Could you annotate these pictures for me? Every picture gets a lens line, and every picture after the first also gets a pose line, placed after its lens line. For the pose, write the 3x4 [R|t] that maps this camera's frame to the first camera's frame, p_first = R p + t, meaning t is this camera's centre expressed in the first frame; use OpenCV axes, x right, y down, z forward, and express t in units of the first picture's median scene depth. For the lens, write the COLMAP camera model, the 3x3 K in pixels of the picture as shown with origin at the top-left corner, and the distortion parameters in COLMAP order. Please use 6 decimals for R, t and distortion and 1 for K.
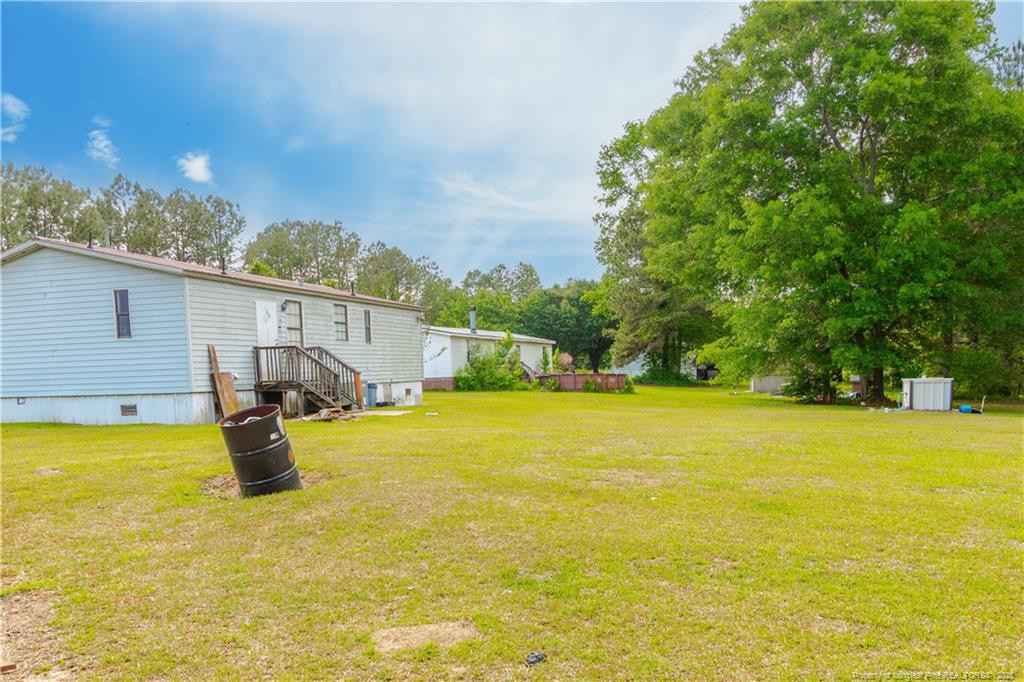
lens RADIAL K [[816.0, 0, 512.0], [0, 816.0, 341.0], [0, 0, 1]] dist [0.032927, -0.001341]
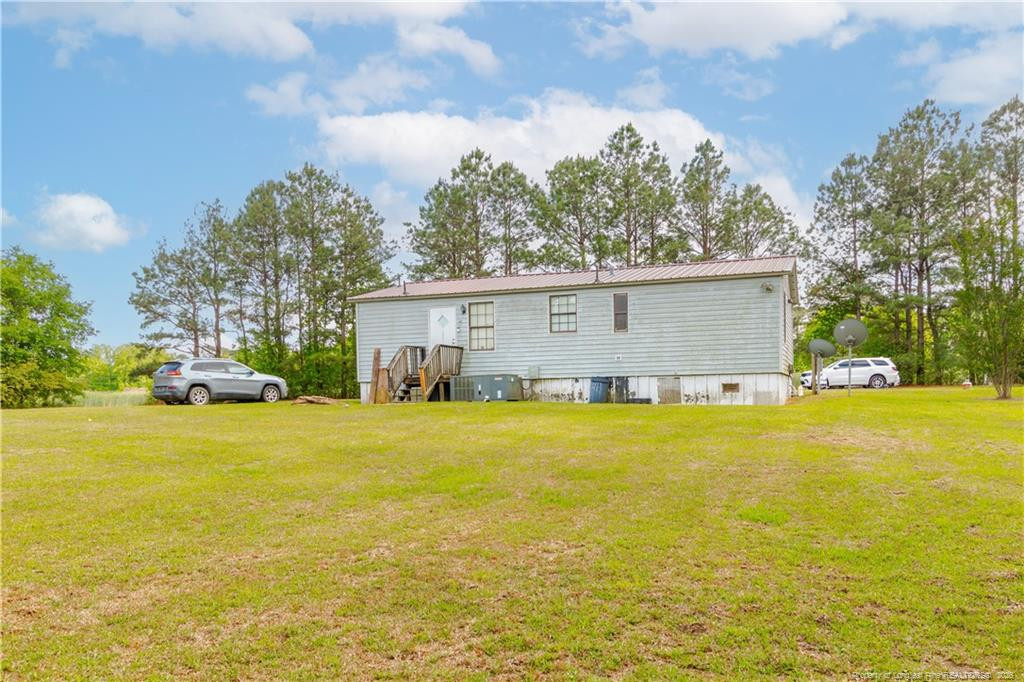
lens RADIAL K [[816.0, 0, 512.0], [0, 816.0, 341.0], [0, 0, 1]] dist [0.032927, -0.001341]
pose [[-0.041196, -0.016259, -0.999019, 0.724043], [0.060220, 0.998009, -0.018726, 0.023289], [0.997335, -0.060932, -0.040135, 0.928439]]
